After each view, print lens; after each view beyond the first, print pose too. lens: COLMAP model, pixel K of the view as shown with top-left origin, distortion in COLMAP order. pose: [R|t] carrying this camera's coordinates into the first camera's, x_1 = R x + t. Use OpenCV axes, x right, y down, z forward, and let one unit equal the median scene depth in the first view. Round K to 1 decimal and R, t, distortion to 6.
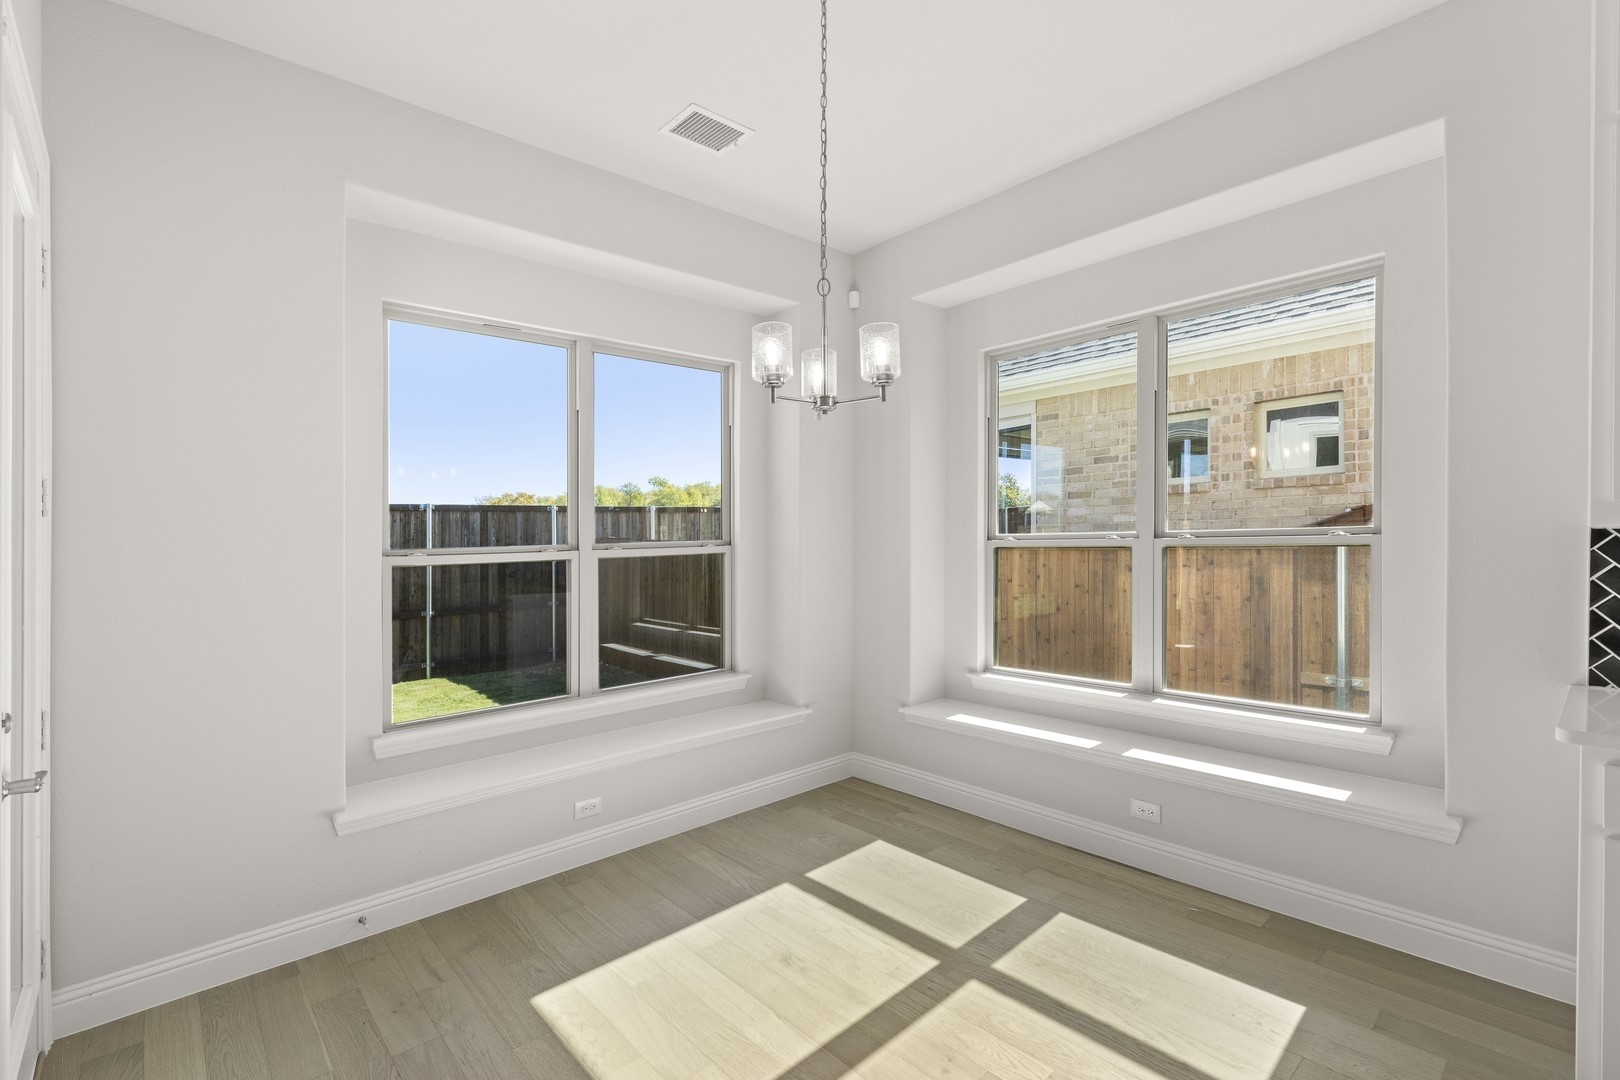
lens RADIAL K [[728.9, 0, 810.5], [0, 728.9, 539.1], [0, 0, 1]] dist [-0.000669, -0.000156]
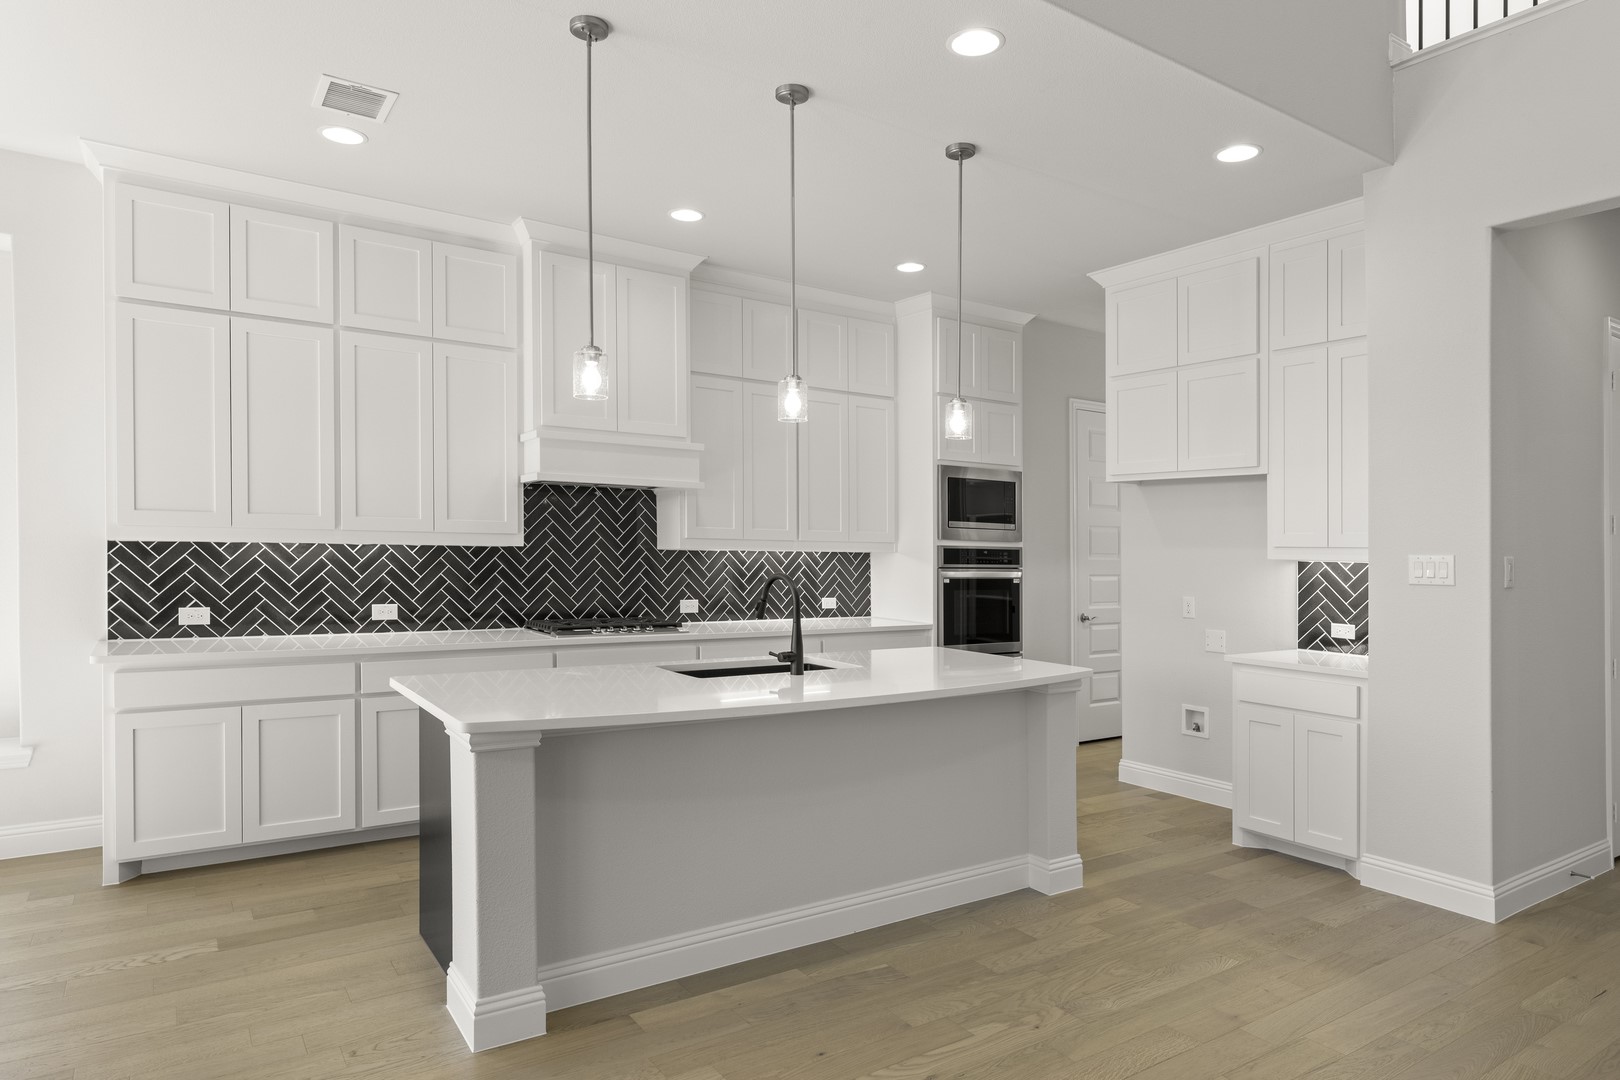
lens RADIAL K [[975.3, 0, 809.0], [0, 975.3, 543.8], [0, 0, 1]] dist [0.003513, -0.000373]
pose [[0.136563, -0.005350, 0.990617, -0.838214], [0.005397, 0.999975, 0.004656, -0.009300], [-0.990617, 0.004710, 0.136588, -0.813257]]
